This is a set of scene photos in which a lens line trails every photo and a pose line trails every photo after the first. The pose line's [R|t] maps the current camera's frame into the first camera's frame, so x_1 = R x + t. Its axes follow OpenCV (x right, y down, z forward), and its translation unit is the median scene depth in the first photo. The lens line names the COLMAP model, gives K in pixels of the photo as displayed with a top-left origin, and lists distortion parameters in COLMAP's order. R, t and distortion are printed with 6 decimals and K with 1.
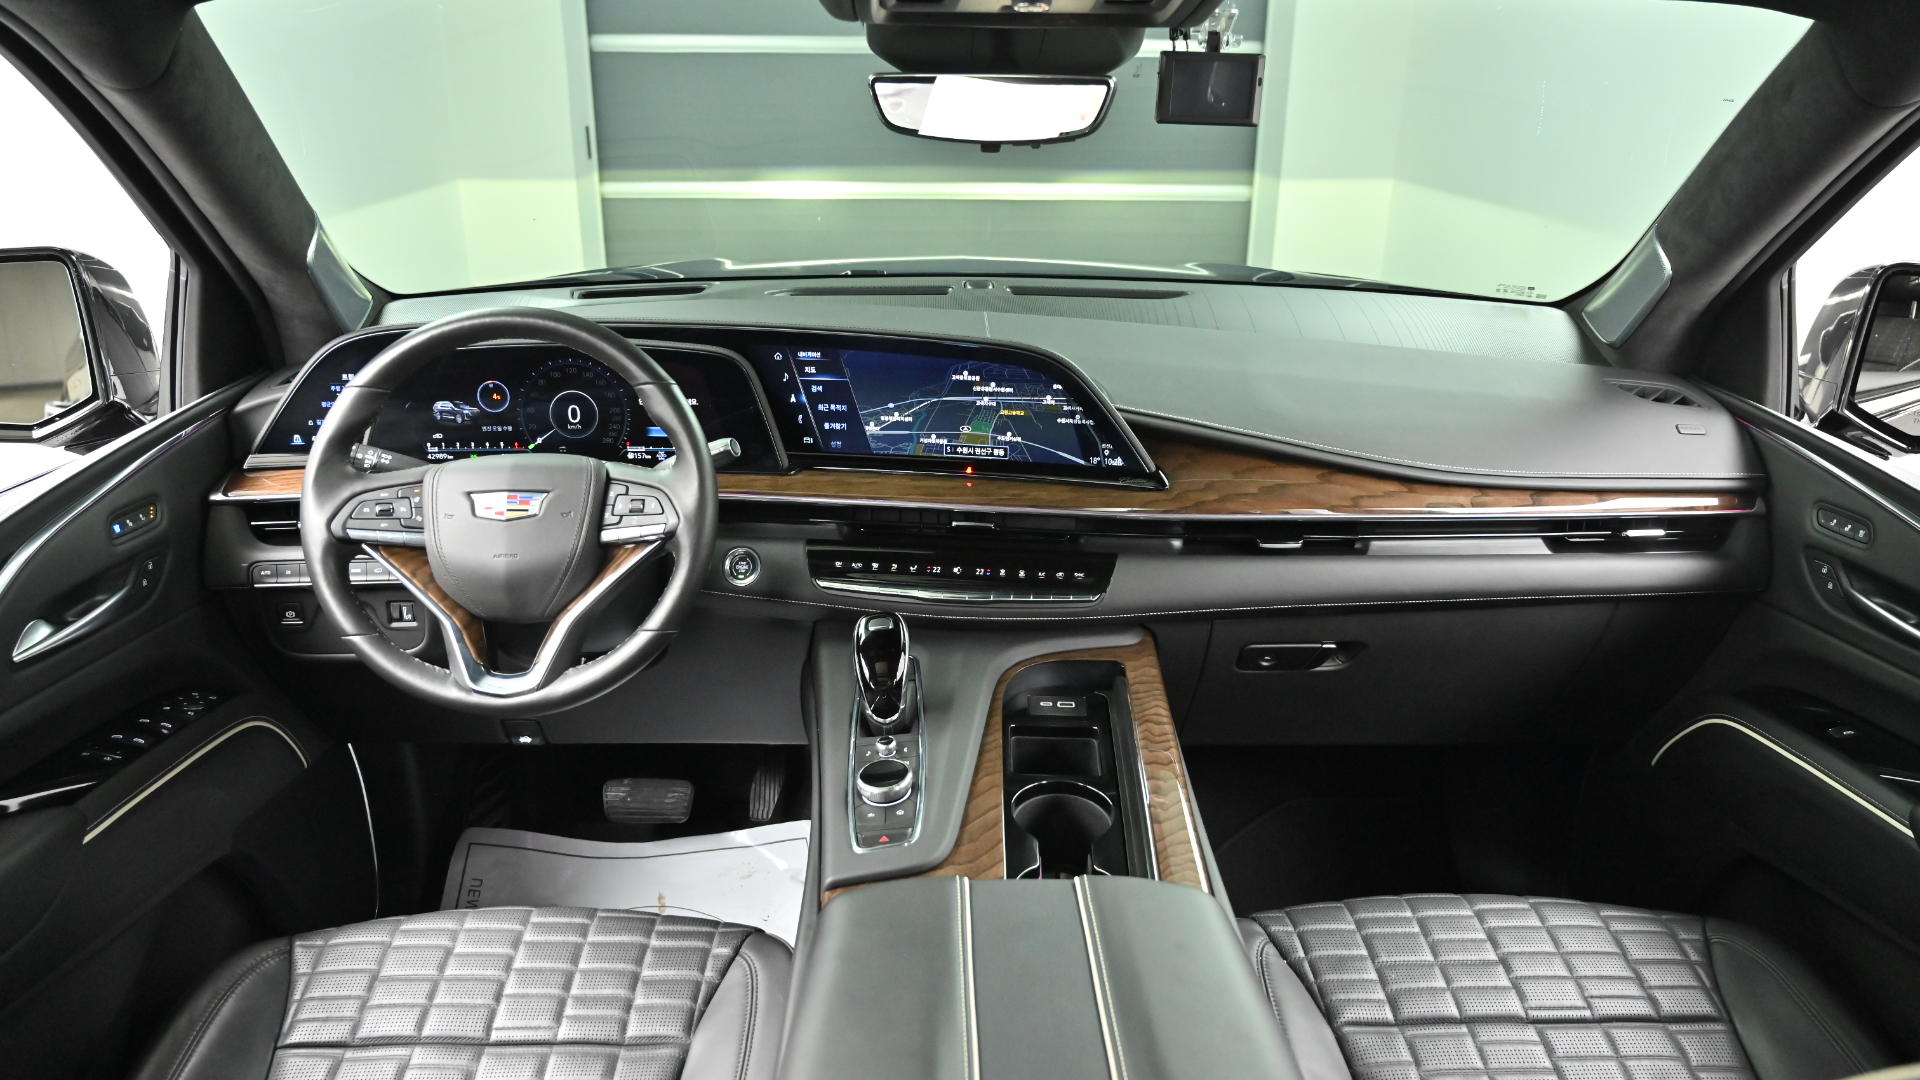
lens RADIAL K [[1282.4, 0, 953.8], [0, 1282.4, 535.5], [0, 0, 1]] dist [0.001654, 0.004943]
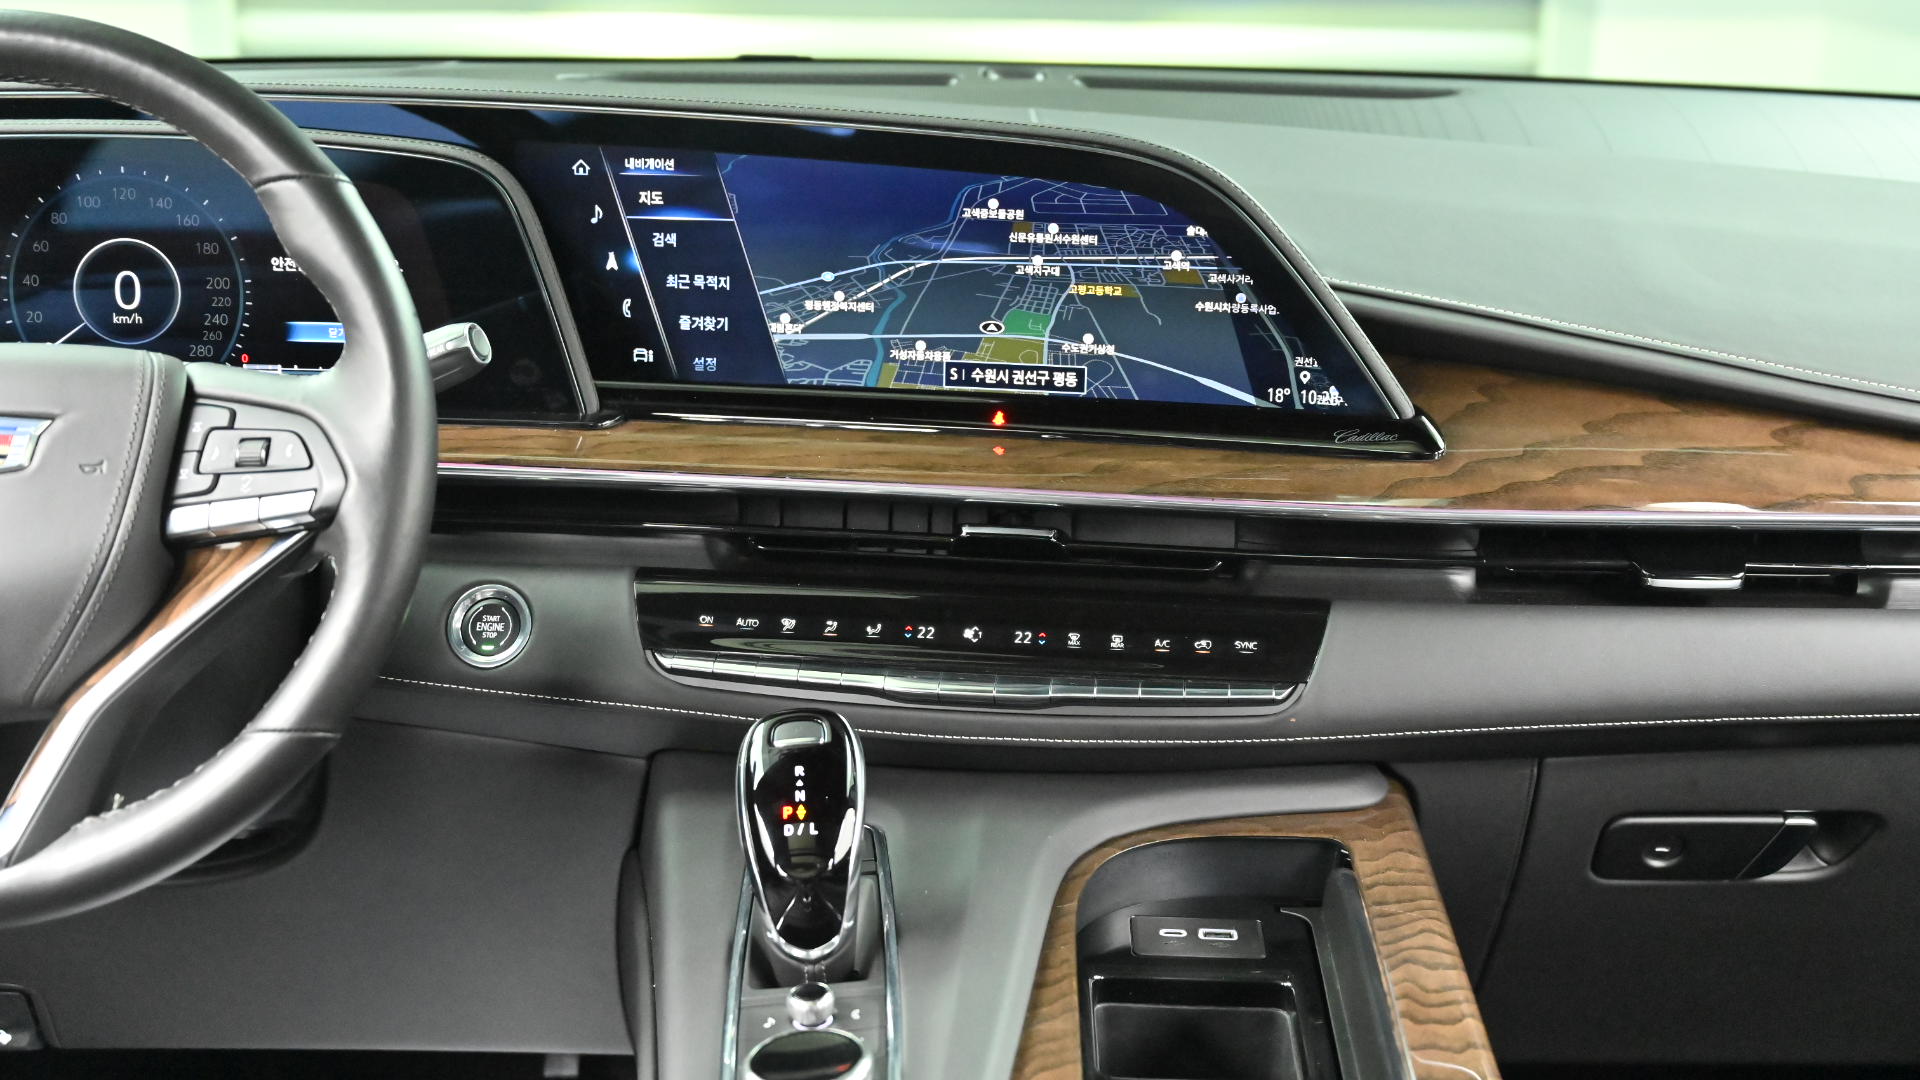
lens RADIAL K [[2565.4, 0, 951.7], [0, 2565.4, 535.1], [0, 0, 1]] dist [-0.009234, 0.000000]
pose [[0.999928, 0.009209, 0.007667, -0.011659], [-0.008482, 0.995910, -0.089957, 0.073462], [-0.008464, 0.089885, 0.995916, 0.108496]]
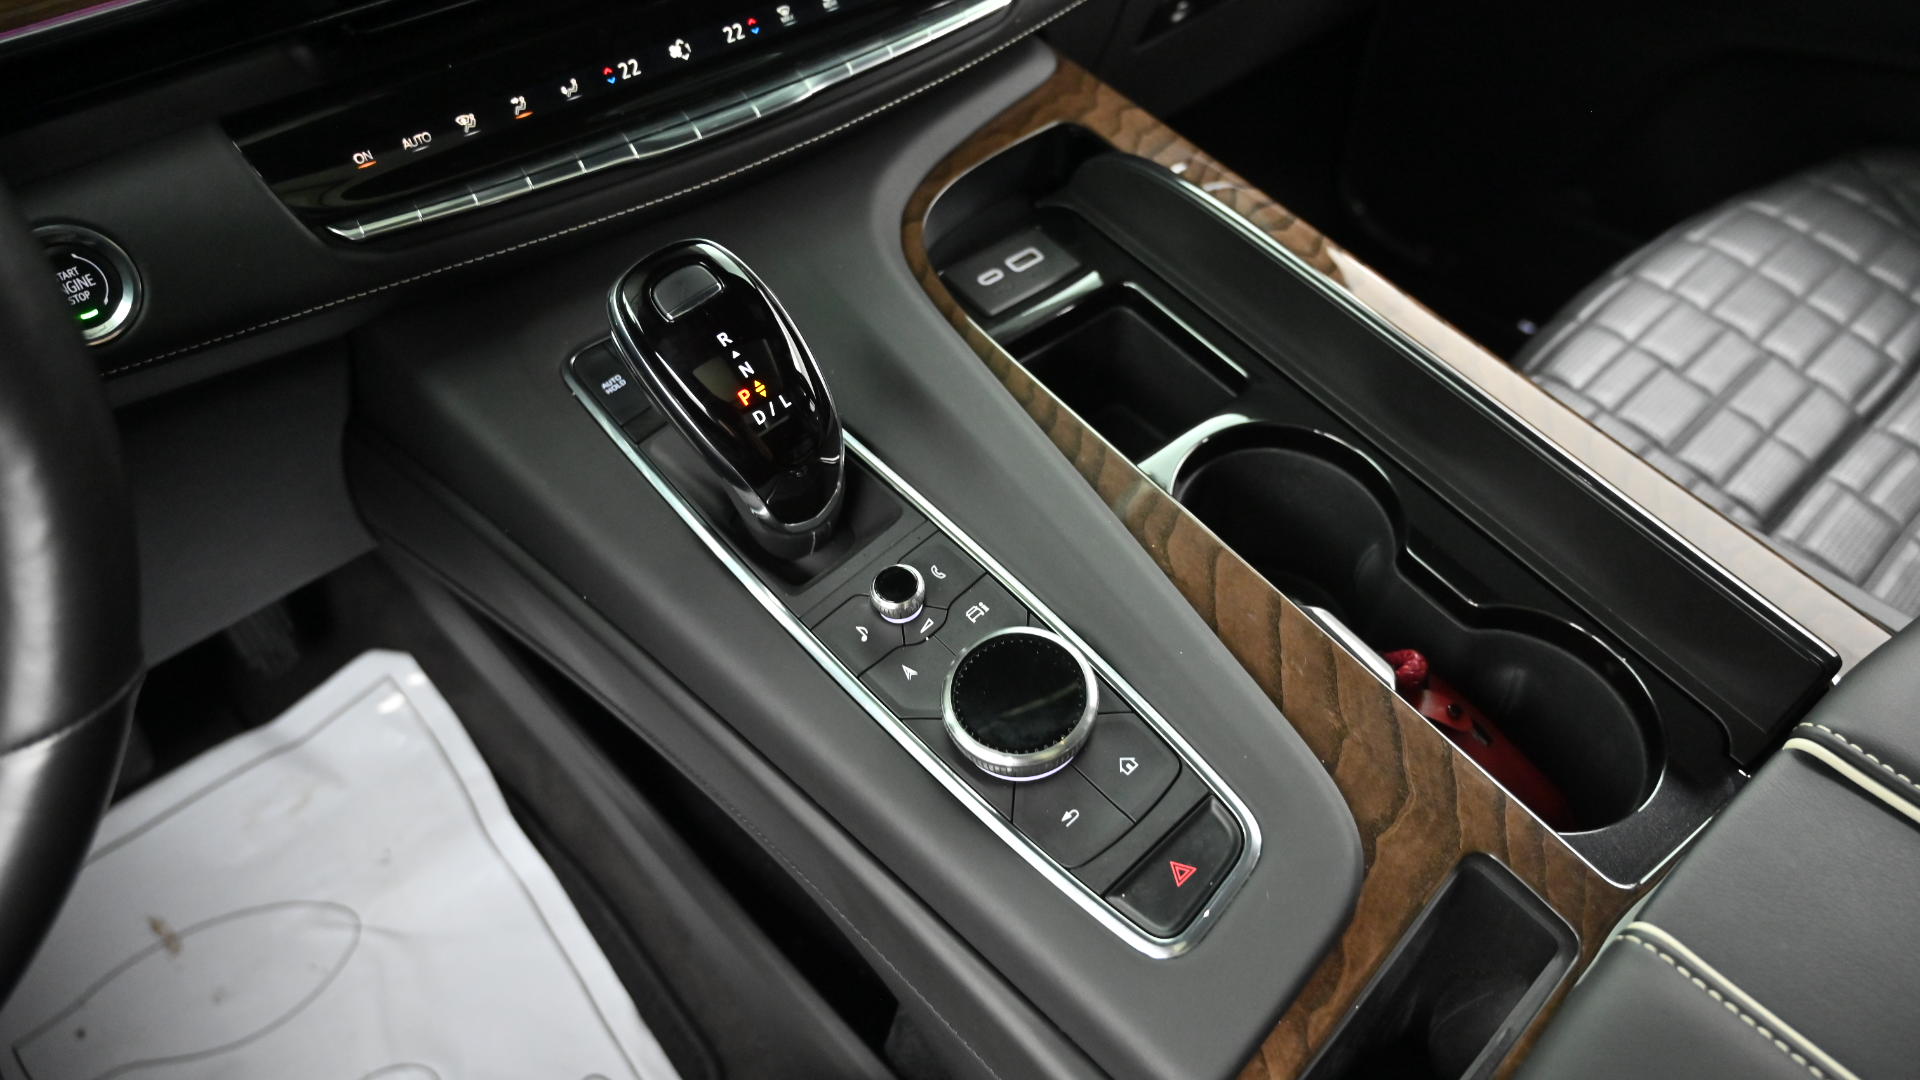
lens RADIAL K [[1282.4, 0, 941.3], [0, 1282.4, 525.2], [0, 0, 1]] dist [0.001654, 0.004943]
pose [[0.773949, -0.505221, 0.381778, -0.153162], [0.269287, 0.808241, 0.523670, -0.037211], [-0.573138, -0.302486, 0.761587, 0.629180]]
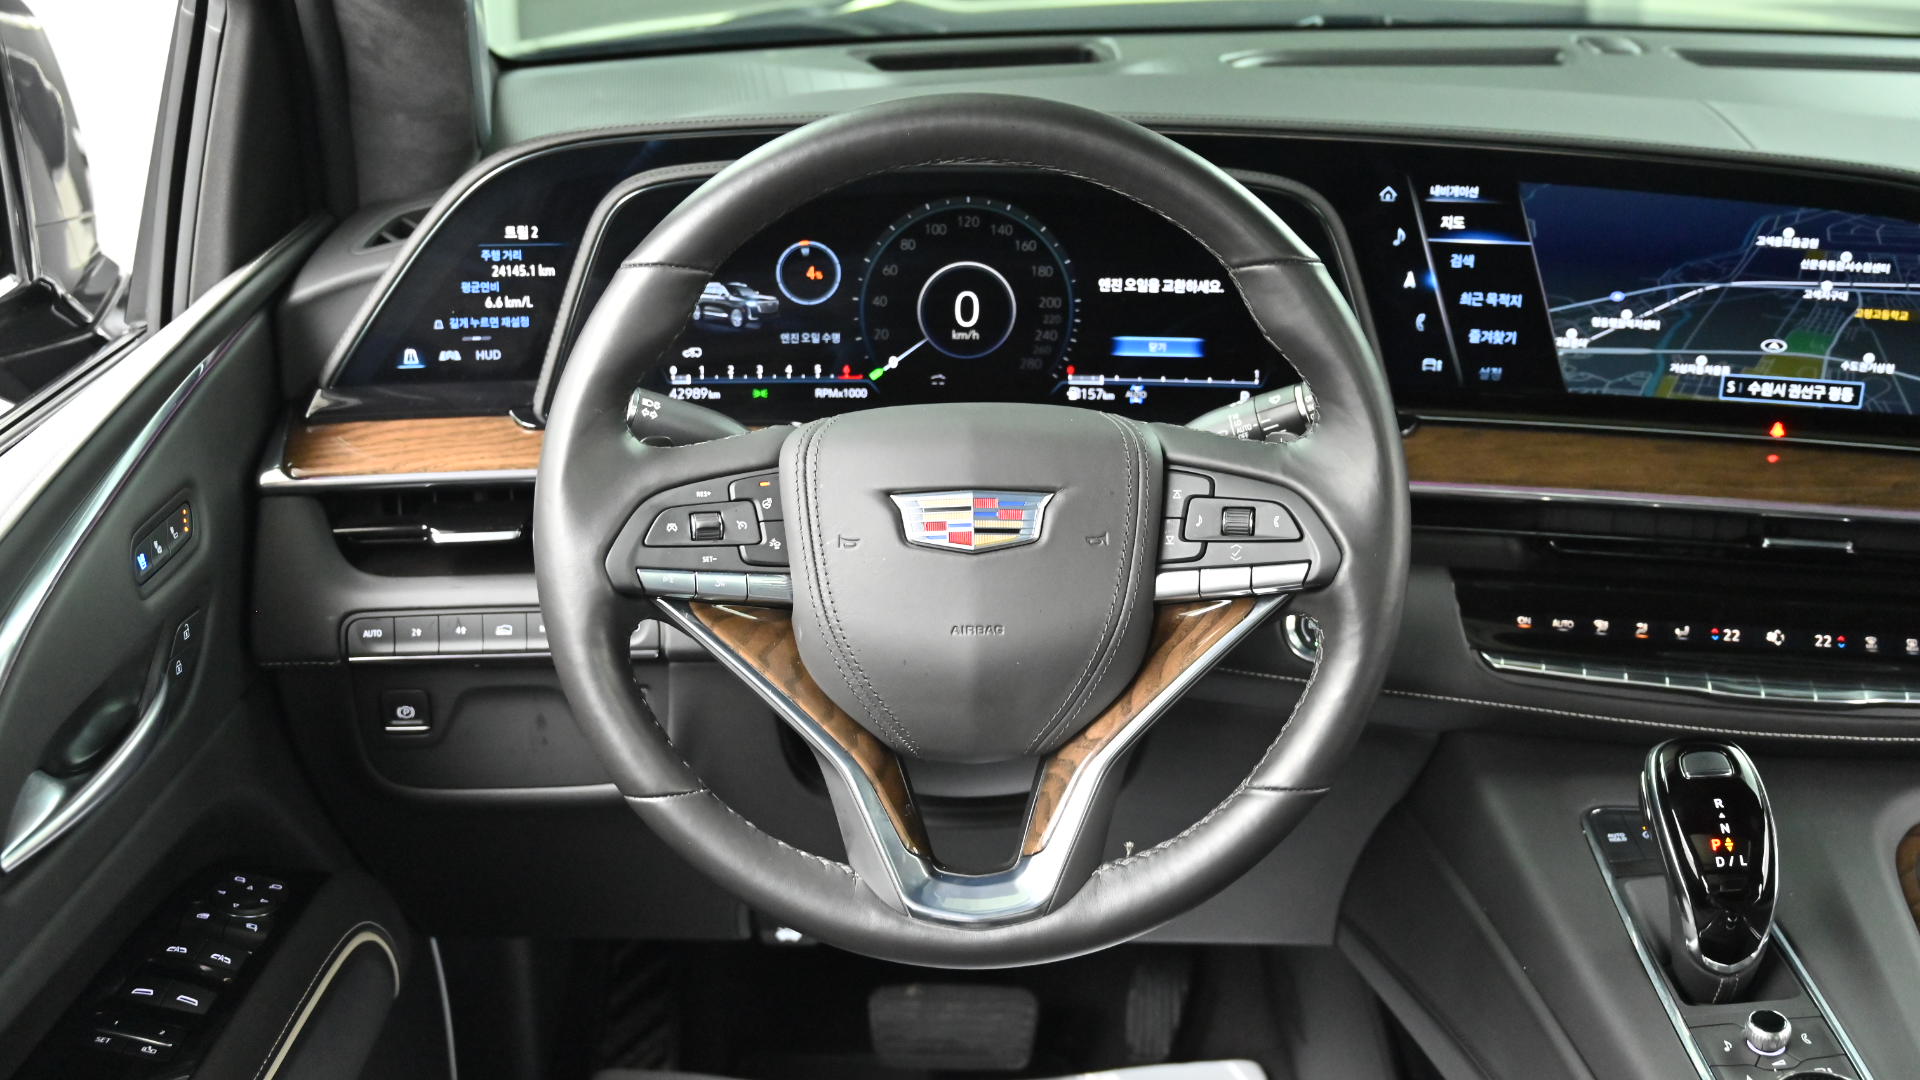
lens RADIAL K [[2054.9, 0, 962.4], [0, 2054.9, 532.2], [0, 0, 1]] dist [-0.007553, 0.000000]
pose [[0.999965, 0.006757, -0.005029, -0.306189], [-0.006525, 0.998976, 0.044763, -0.046459], [0.005327, -0.044729, 0.998985, 0.216507]]
